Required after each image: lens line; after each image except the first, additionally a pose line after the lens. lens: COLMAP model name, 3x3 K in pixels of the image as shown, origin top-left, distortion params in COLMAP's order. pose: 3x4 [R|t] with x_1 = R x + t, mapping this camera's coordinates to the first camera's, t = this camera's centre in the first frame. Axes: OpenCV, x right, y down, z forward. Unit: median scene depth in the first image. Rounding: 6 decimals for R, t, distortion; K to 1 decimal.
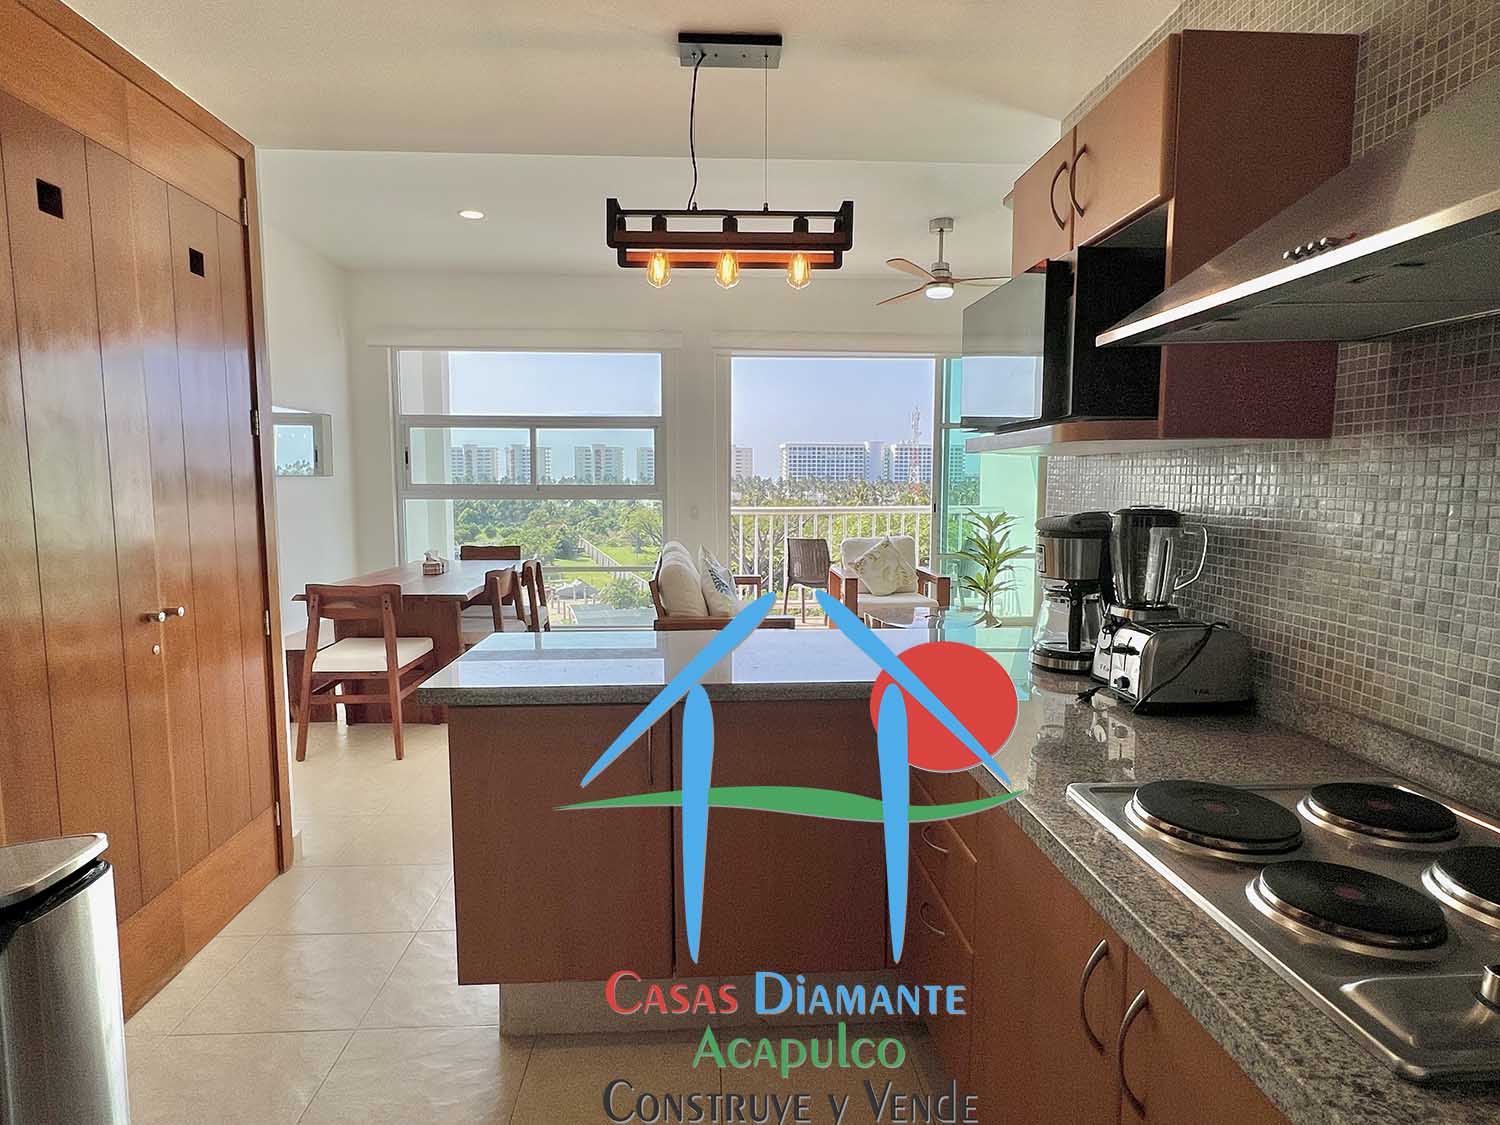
lens RADIAL K [[828.9, 0, 748.8], [0, 828.9, 561.4], [0, 0, 1]] dist [-0.000321, -0.000212]
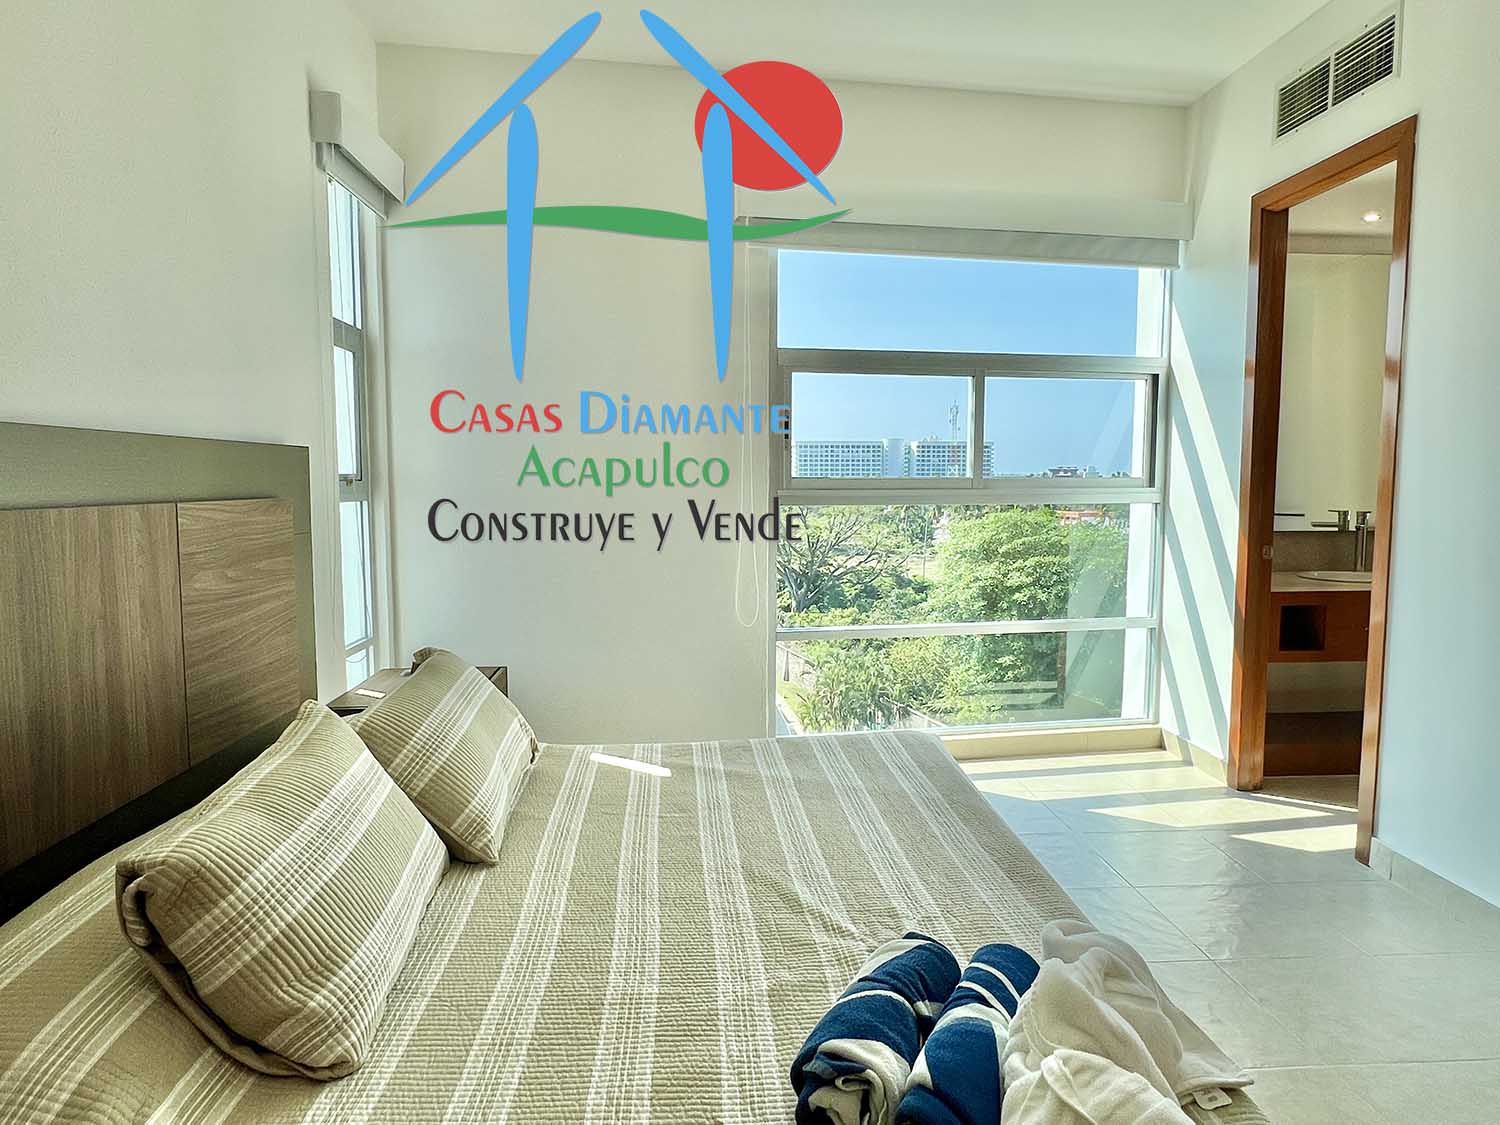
lens RADIAL K [[915.8, 0, 743.9], [0, 915.8, 559.0], [0, 0, 1]] dist [0.000936, 0.000215]
pose [[0.999993, -0.003304, -0.001774, -0.995426], [0.003279, 0.999902, -0.013623, -0.038467], [0.001819, 0.013618, 0.999906, 0.497905]]
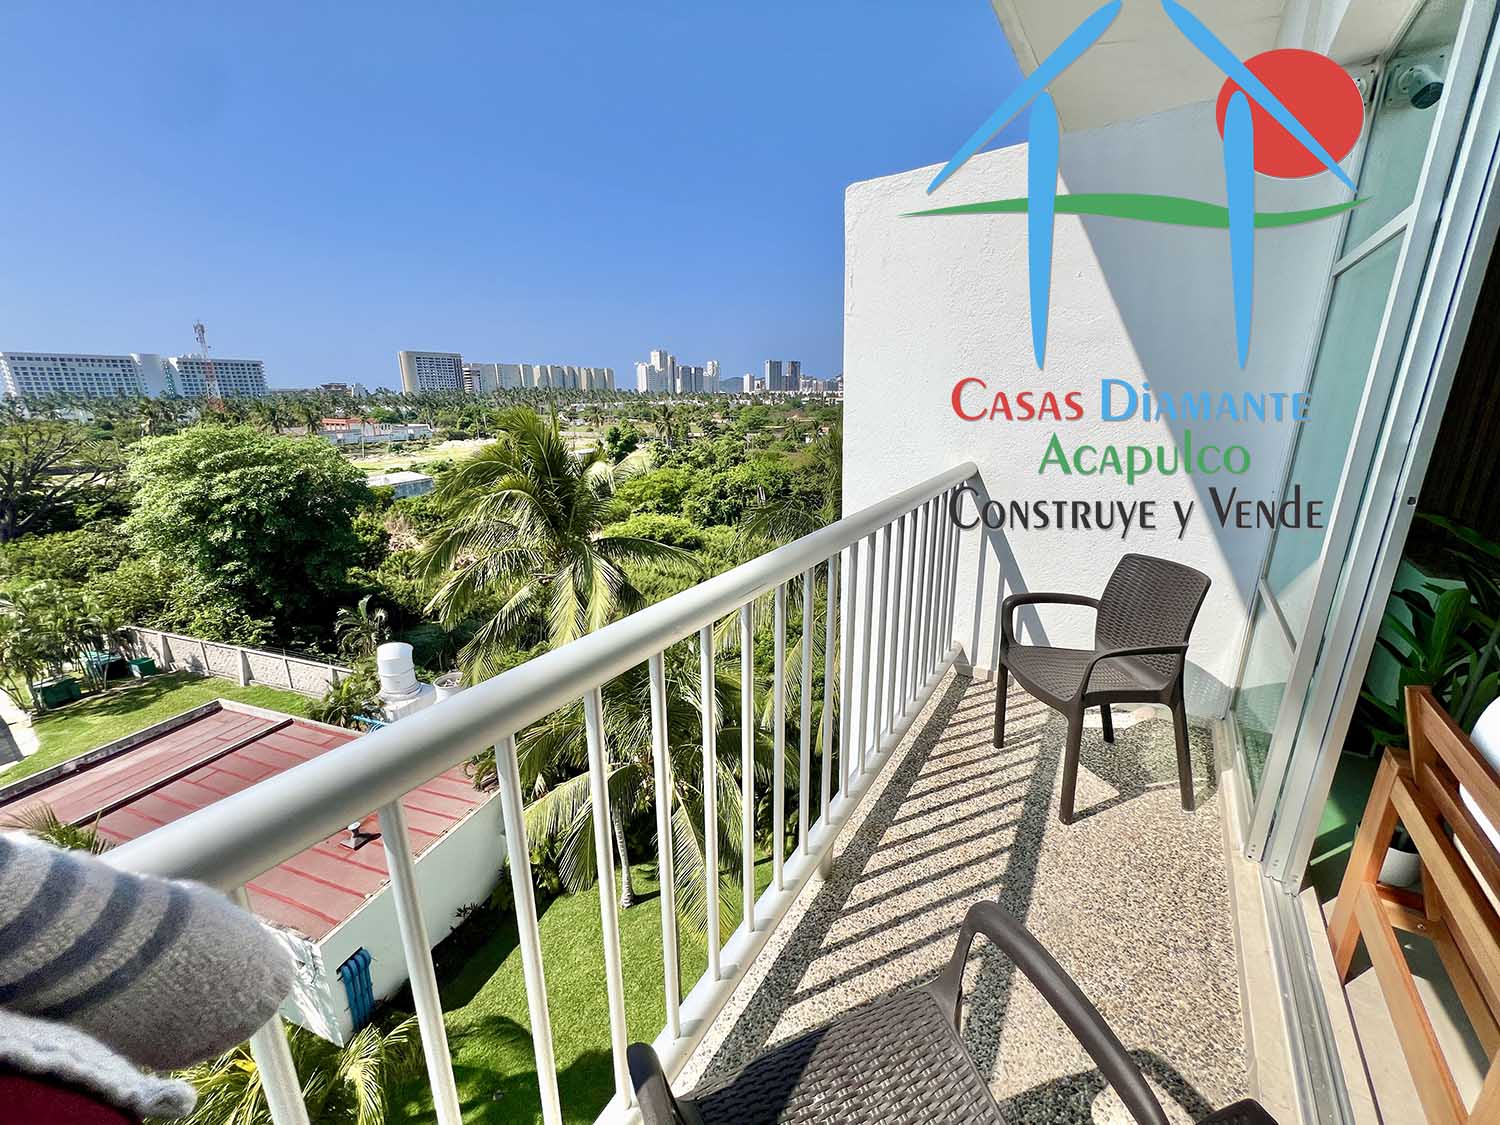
lens RADIAL K [[600.7, 0, 747.1], [0, 600.7, 559.5], [0, 0, 1]] dist [-0.001605, 0.000723]
pose [[0.612942, -0.217791, 0.759519, -0.063635], [0.084029, 0.973777, 0.211417, -0.115622], [-0.785647, -0.065765, 0.615169, 1.082117]]
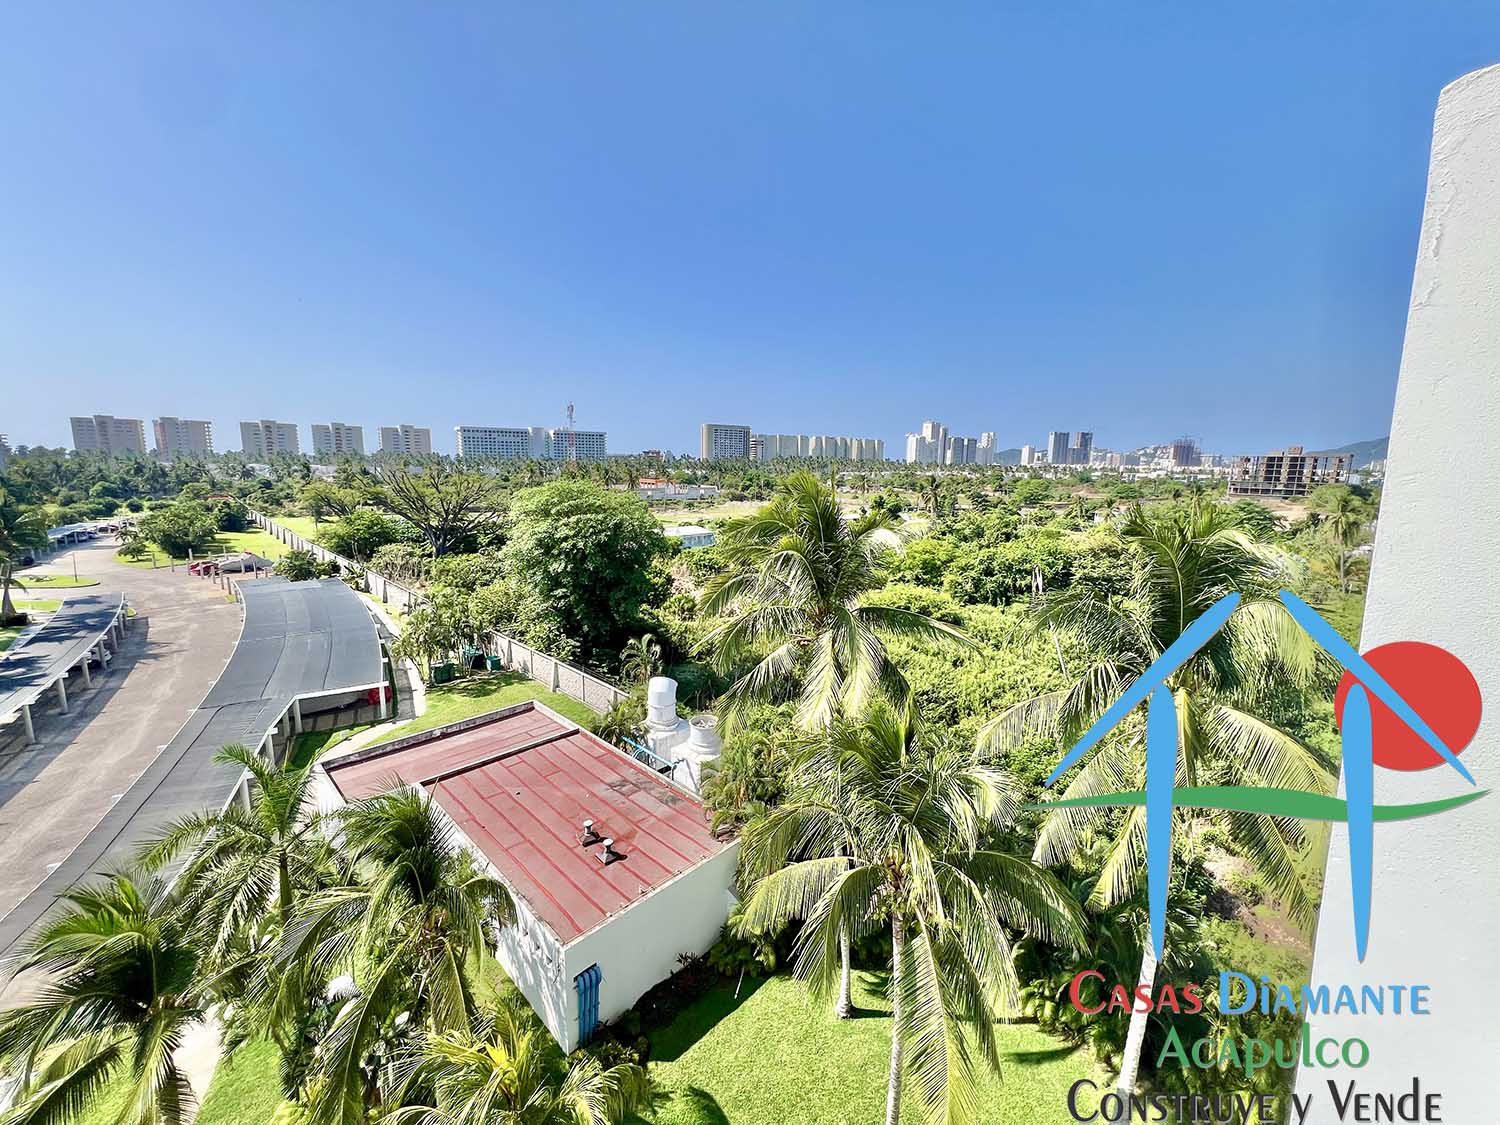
lens RADIAL K [[600.7, 0, 747.1], [0, 600.7, 559.5], [0, 0, 1]] dist [-0.001605, 0.000723]
pose [[0.885746, -0.065455, 0.459533, -0.013894], [0.033507, 0.996441, 0.077347, -0.114148], [-0.462960, -0.053112, 0.884787, 1.209712]]
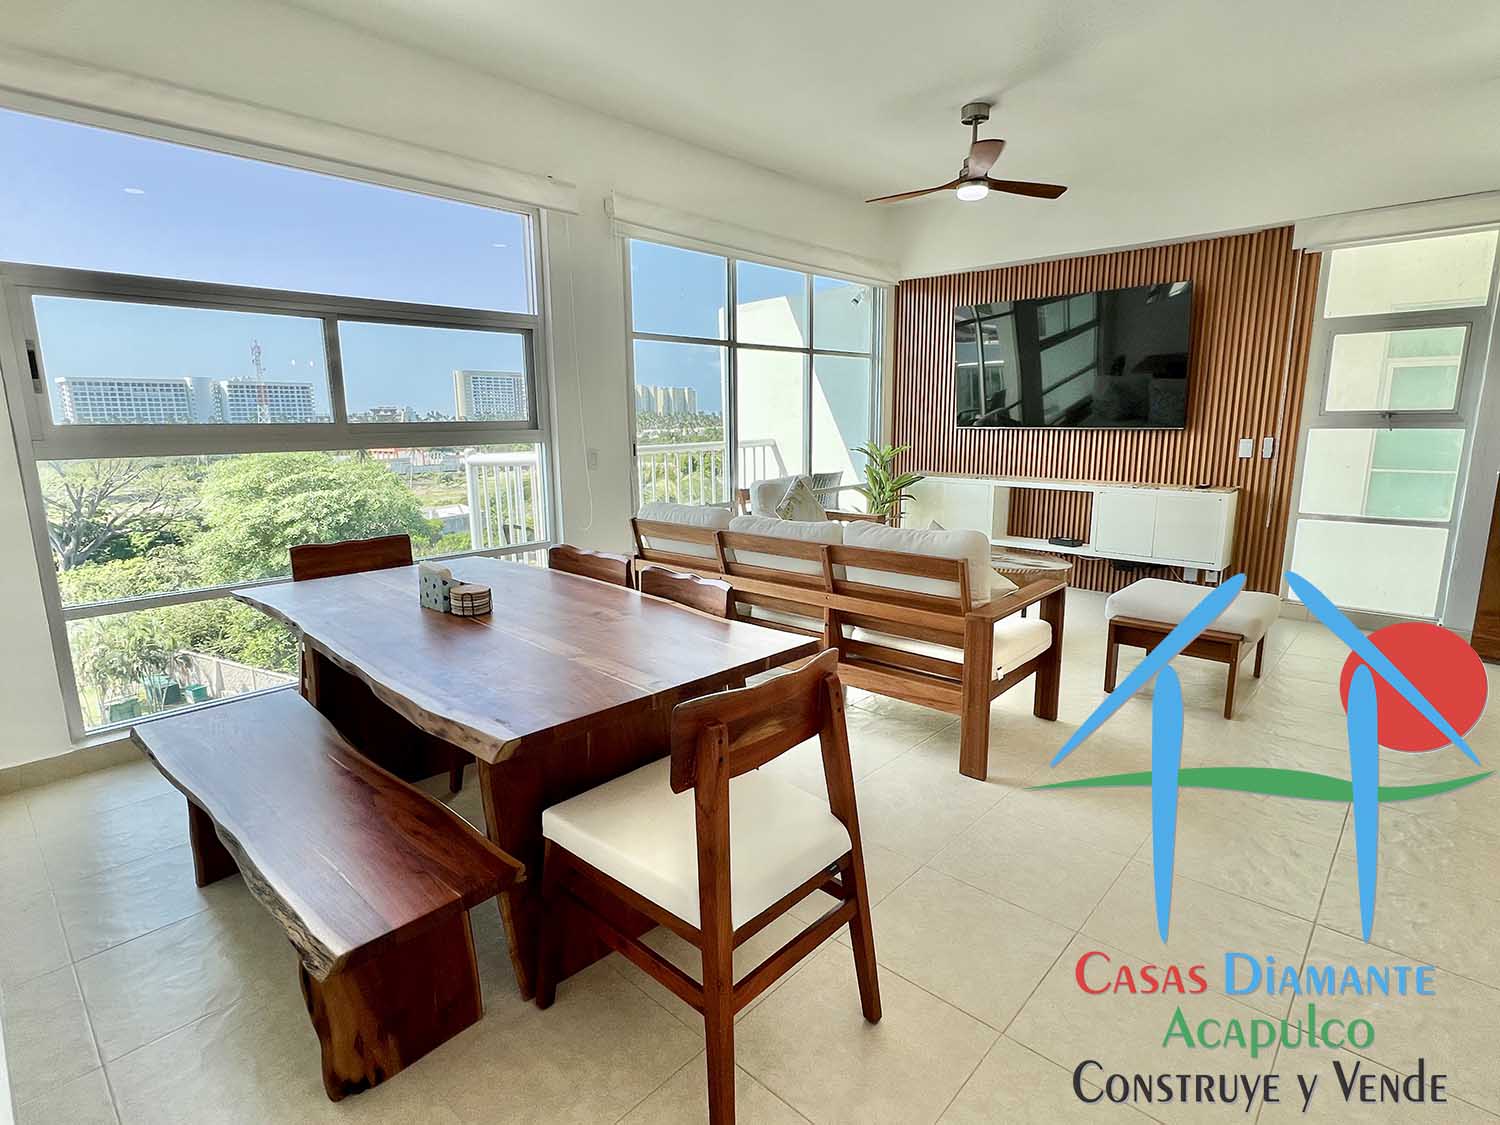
lens RADIAL K [[761.7, 0, 745.5], [0, 761.7, 559.1], [0, 0, 1]] dist [-0.001182, -0.000206]
pose [[0.721687, -0.136727, 0.678582, -0.423713], [0.078847, 0.990156, 0.115650, -0.039376], [-0.687714, -0.029959, 0.725363, 0.441965]]
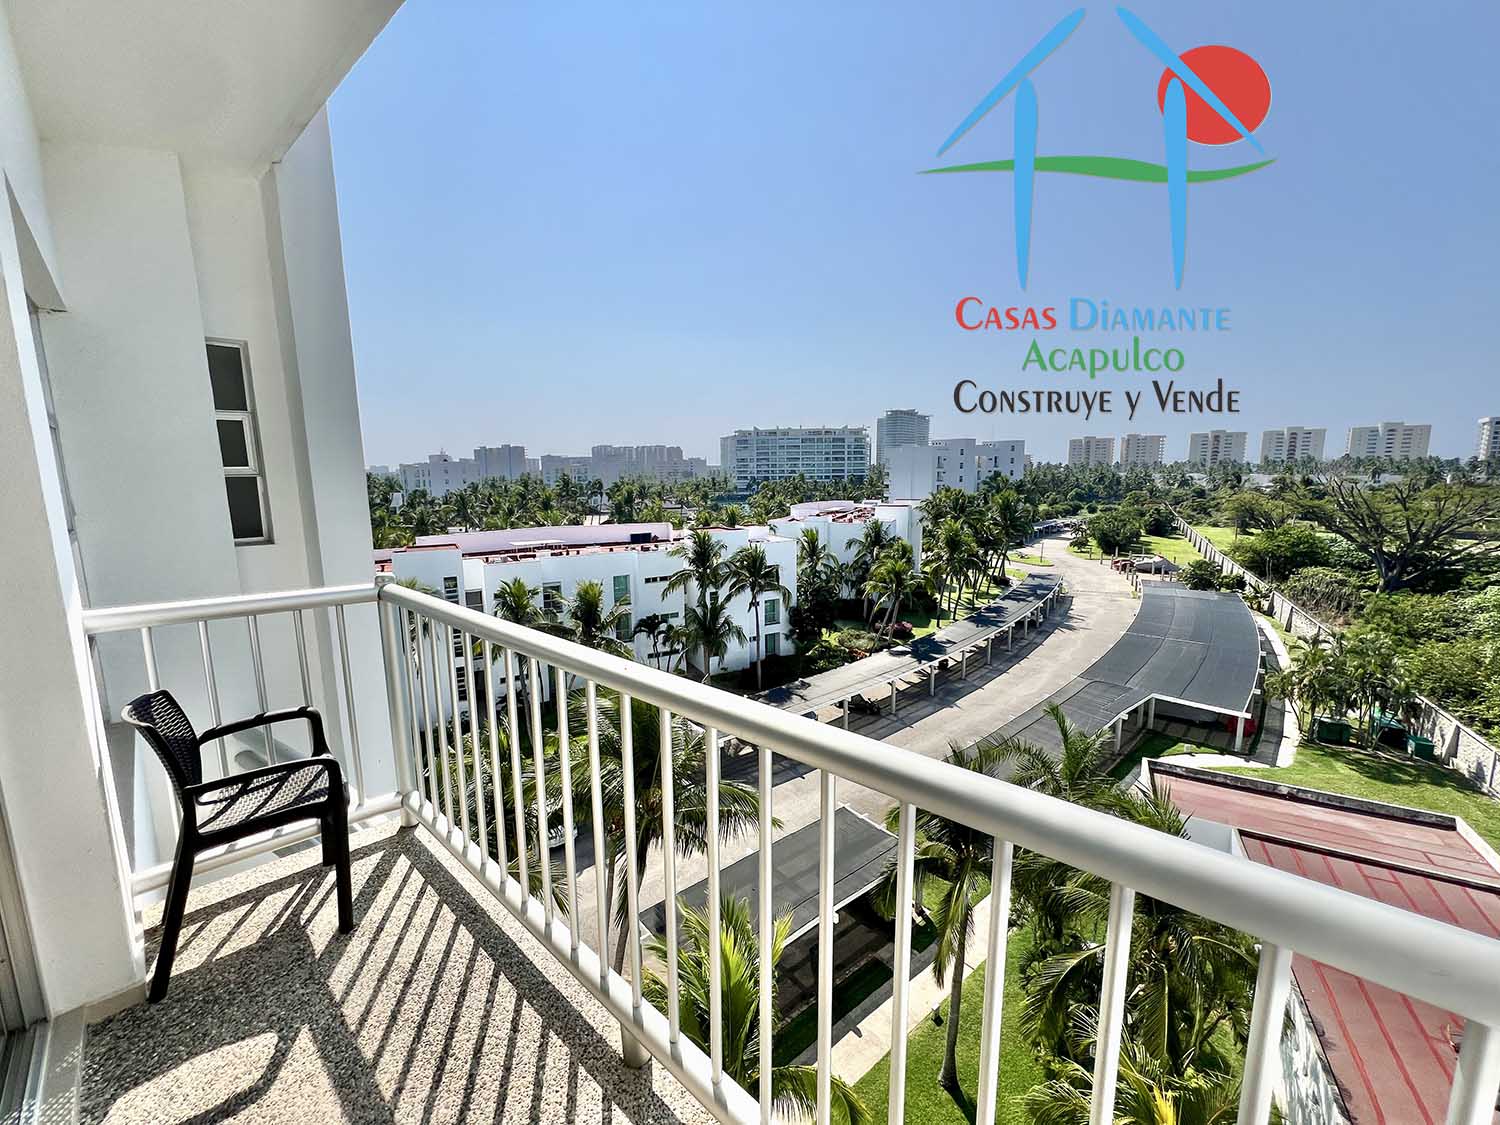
lens RADIAL K [[600.7, 0, 747.1], [0, 600.7, 559.5], [0, 0, 1]] dist [-0.001605, 0.000723]
pose [[0.668118, 0.100982, -0.737171, 0.307603], [-0.059214, 0.994821, 0.082609, -0.131934], [0.741696, -0.011542, 0.670637, 1.091109]]
